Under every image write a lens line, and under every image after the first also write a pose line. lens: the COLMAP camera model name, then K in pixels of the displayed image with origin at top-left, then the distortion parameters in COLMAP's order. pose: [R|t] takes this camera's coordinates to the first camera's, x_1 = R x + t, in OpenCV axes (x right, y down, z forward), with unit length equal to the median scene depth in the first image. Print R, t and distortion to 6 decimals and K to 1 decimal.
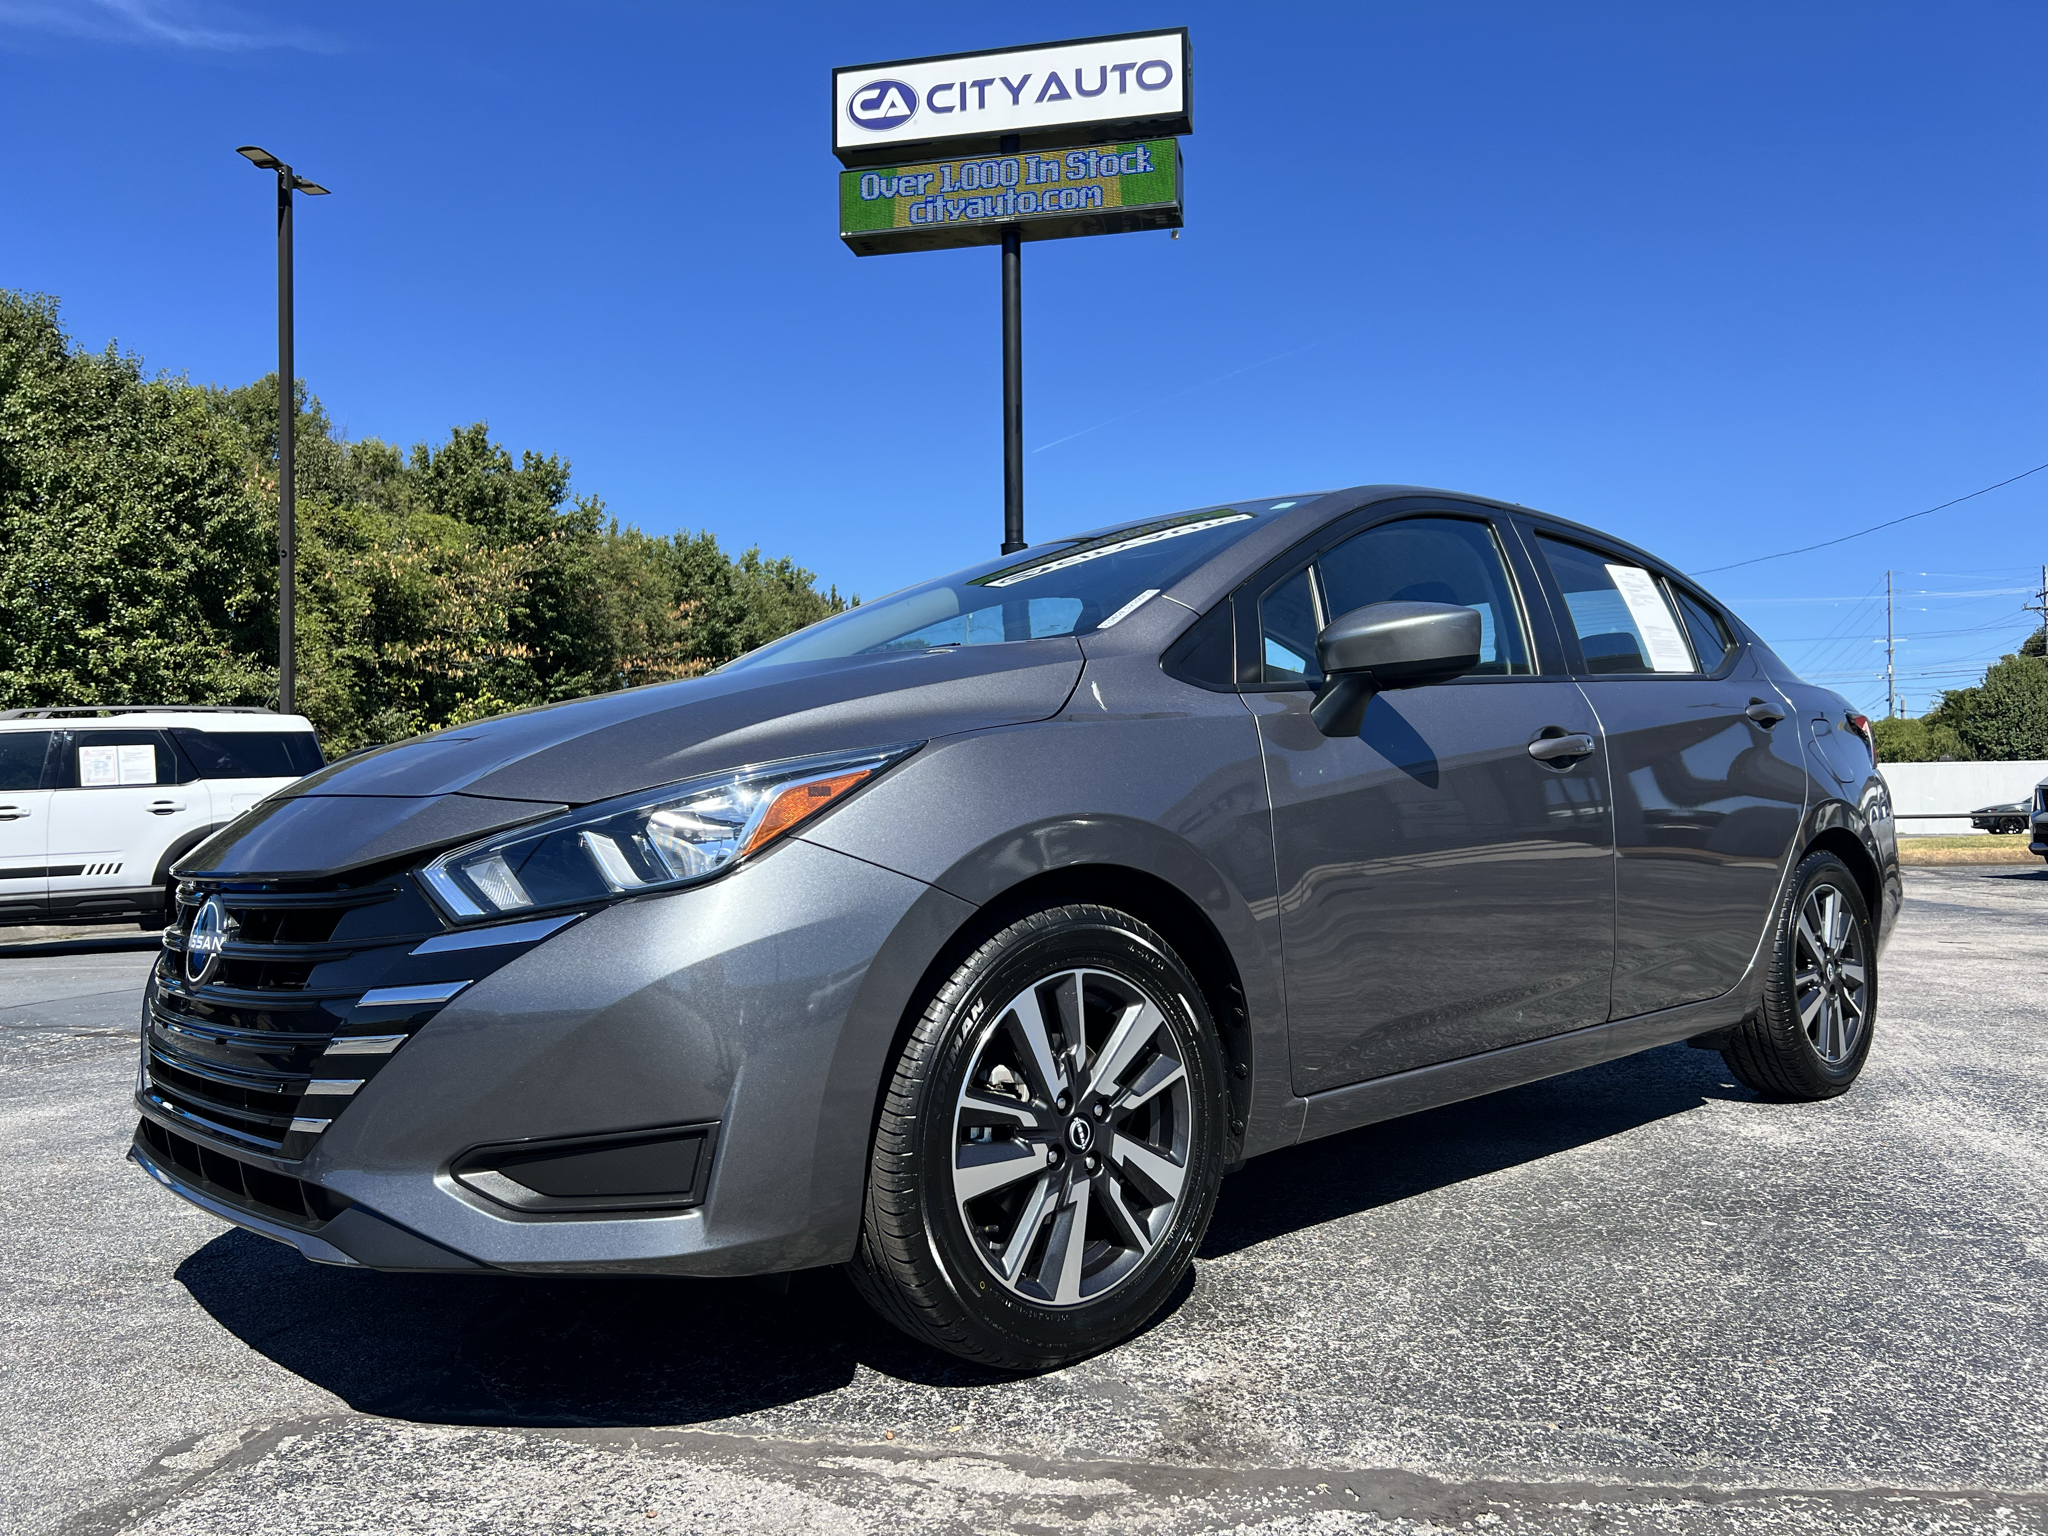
lens RADIAL K [[1541.6, 0, 1036.2], [0, 1541.6, 785.8], [0, 0, 1]] dist [0.072662, -0.081260]
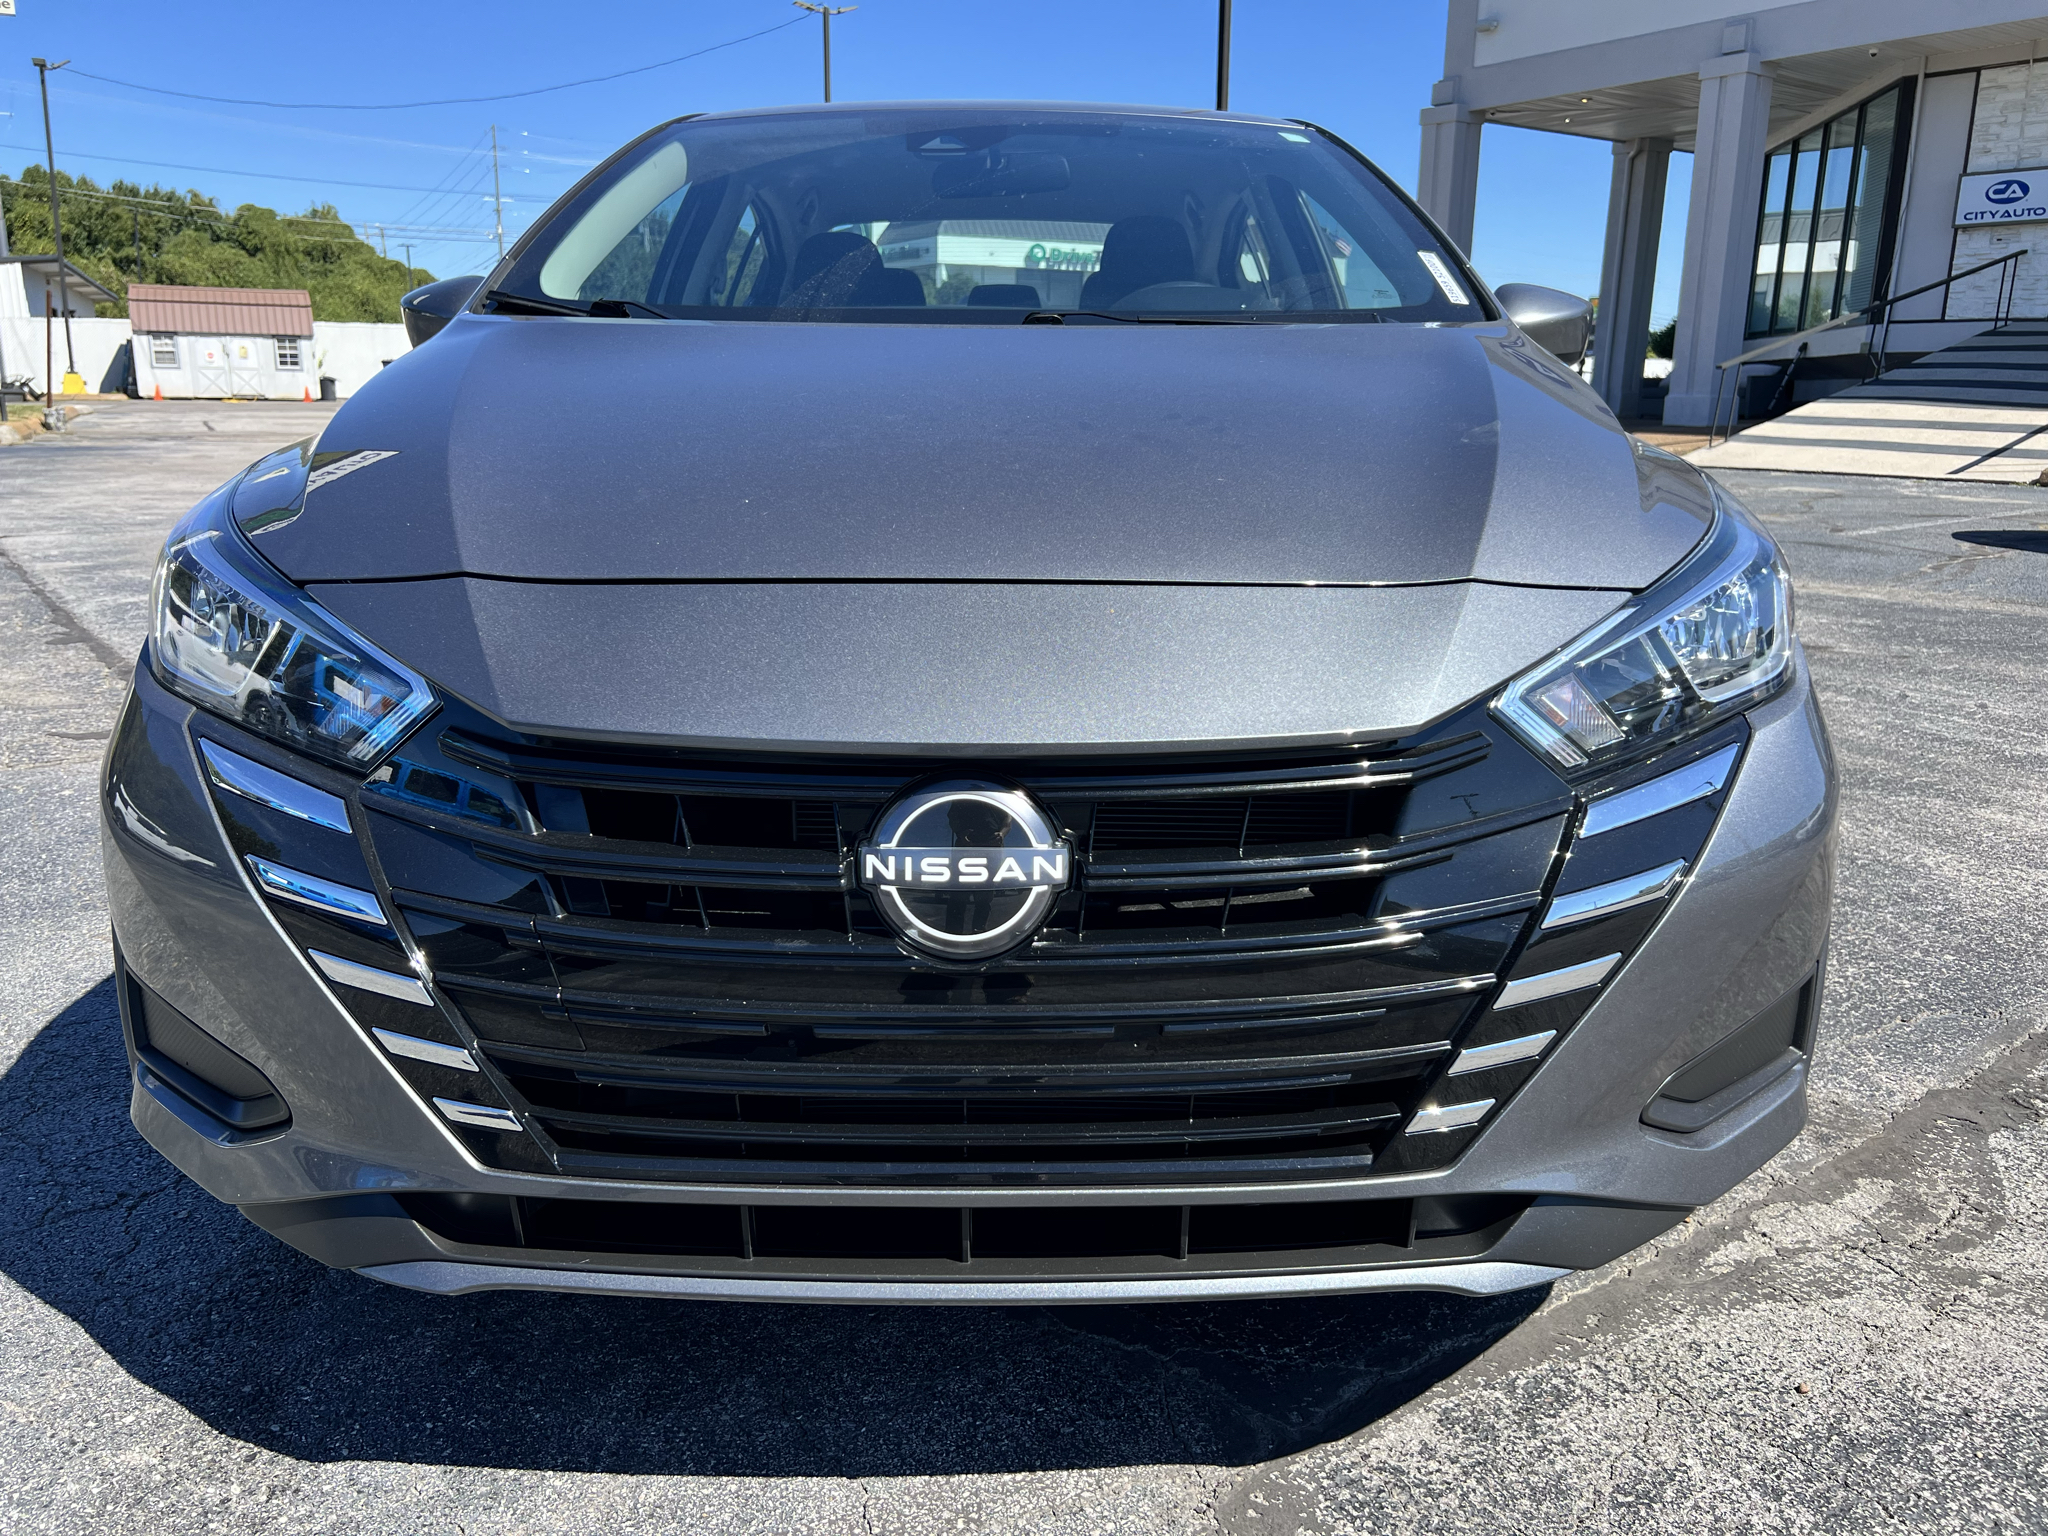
lens RADIAL K [[1541.6, 0, 1036.2], [0, 1541.6, 785.8], [0, 0, 1]] dist [0.072662, -0.081260]
pose [[0.669039, -0.164968, 0.724687, -0.068875], [-0.041441, 0.965258, 0.257990, -0.005035], [-0.742071, -0.202637, 0.638959, 0.049729]]
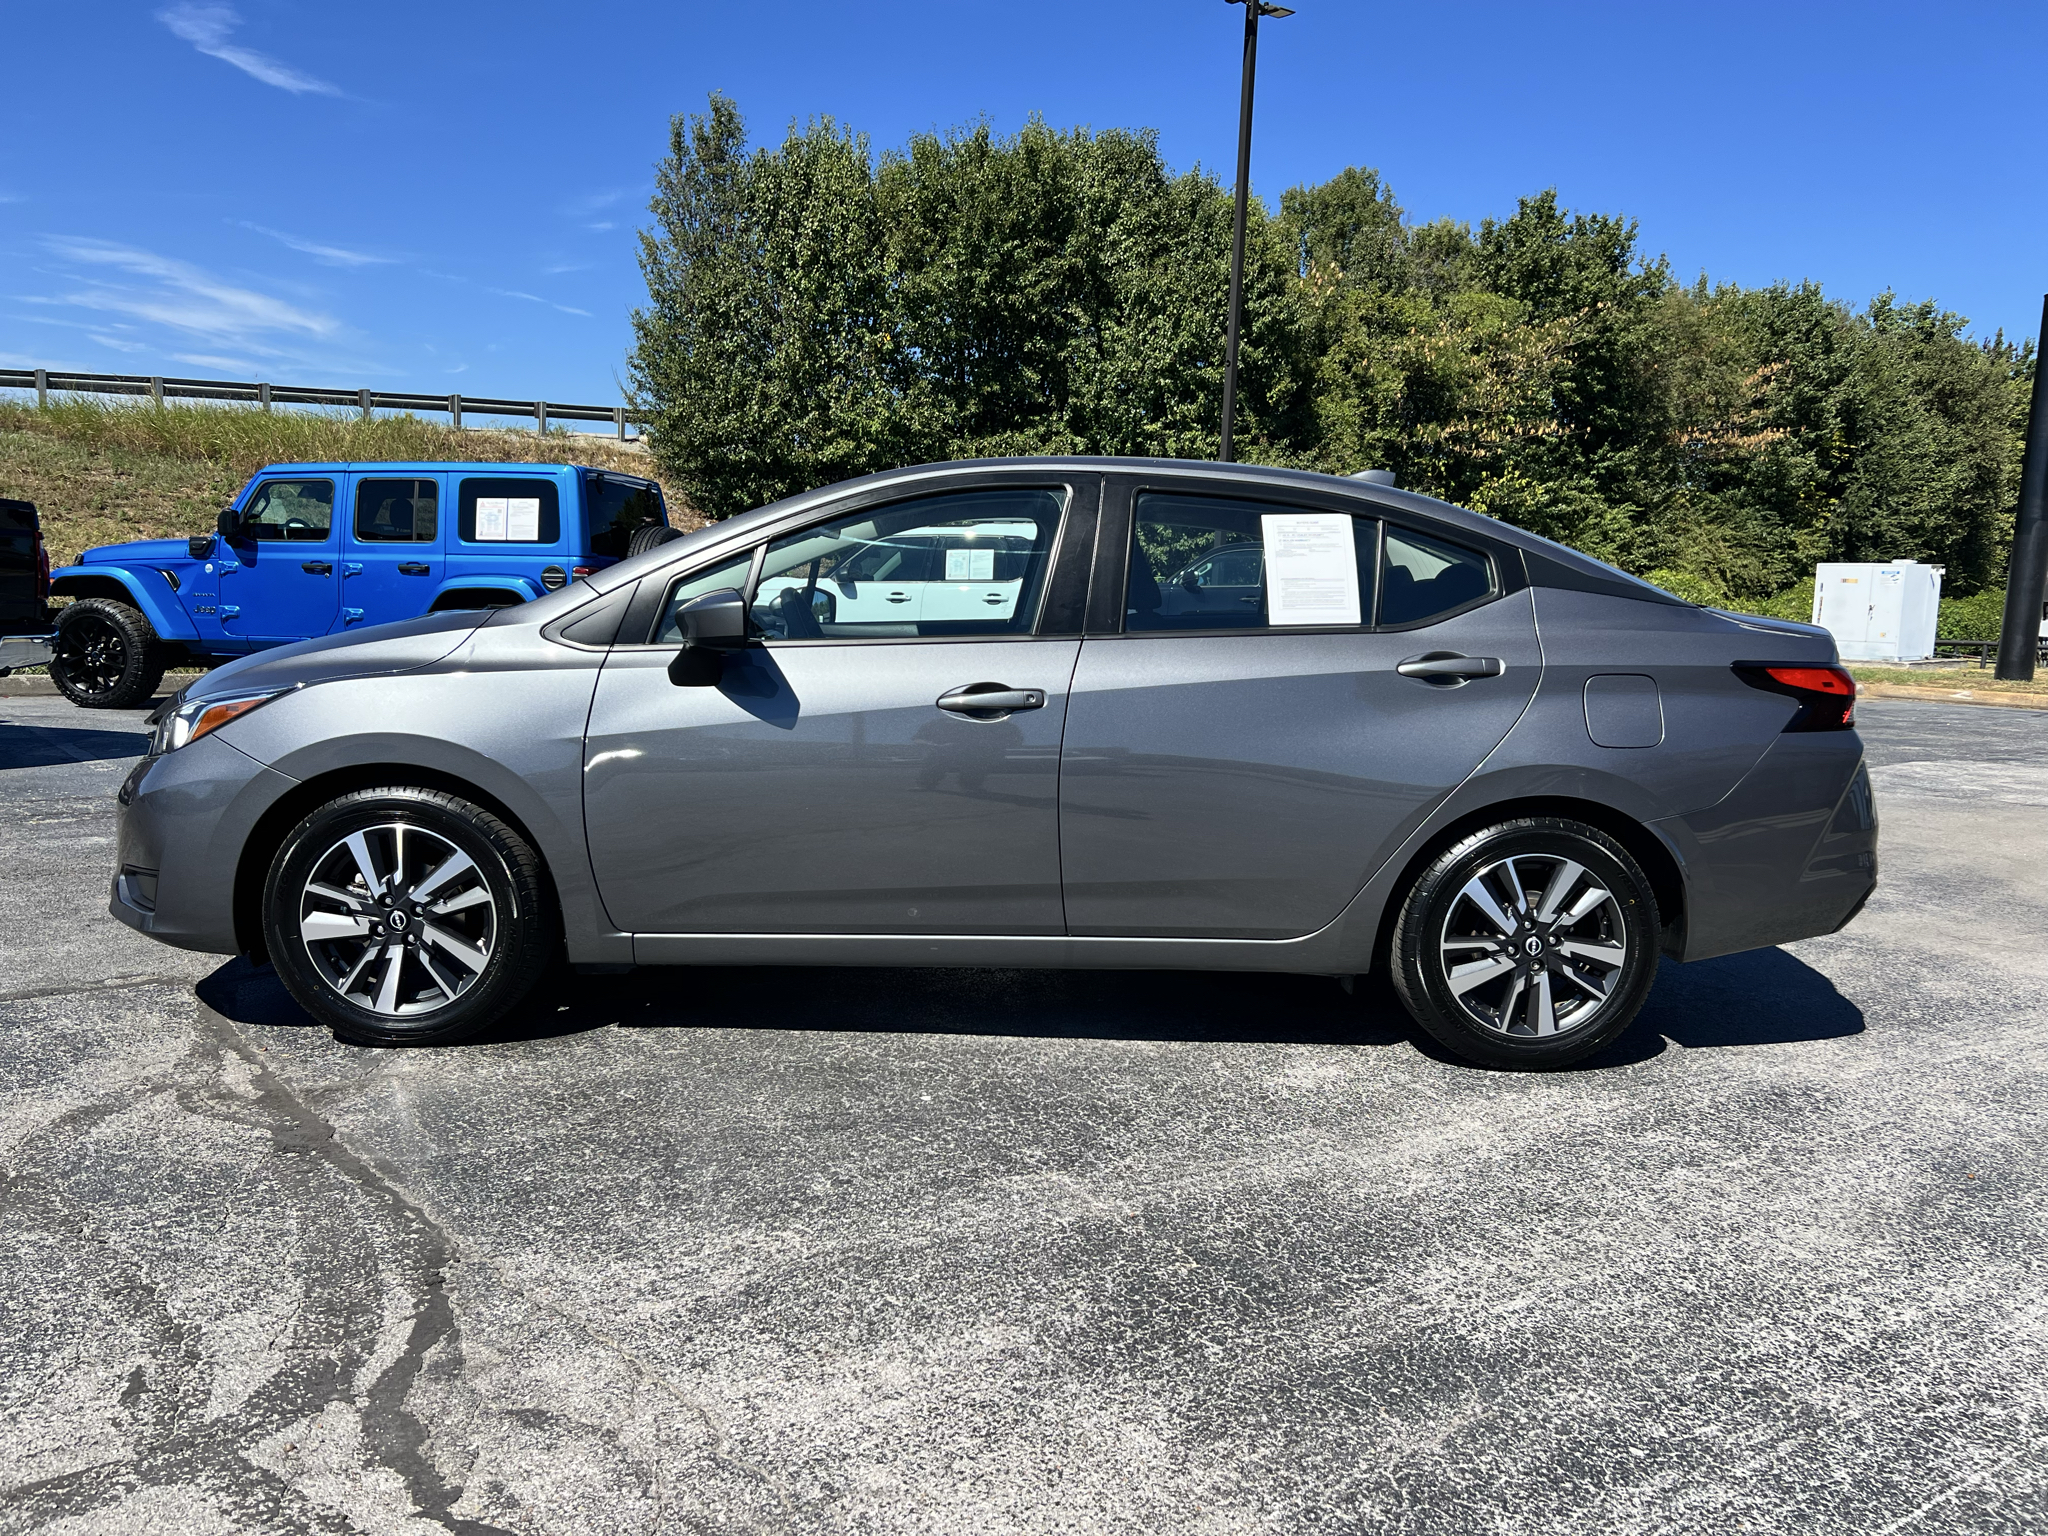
lens RADIAL K [[1541.6, 0, 1036.2], [0, 1541.6, 785.8], [0, 0, 1]] dist [0.072662, -0.081260]
pose [[0.761187, 0.136079, -0.634096, 0.121041], [-0.039802, 0.985698, 0.163754, -0.016905], [0.647310, -0.099409, 0.755716, 0.013593]]
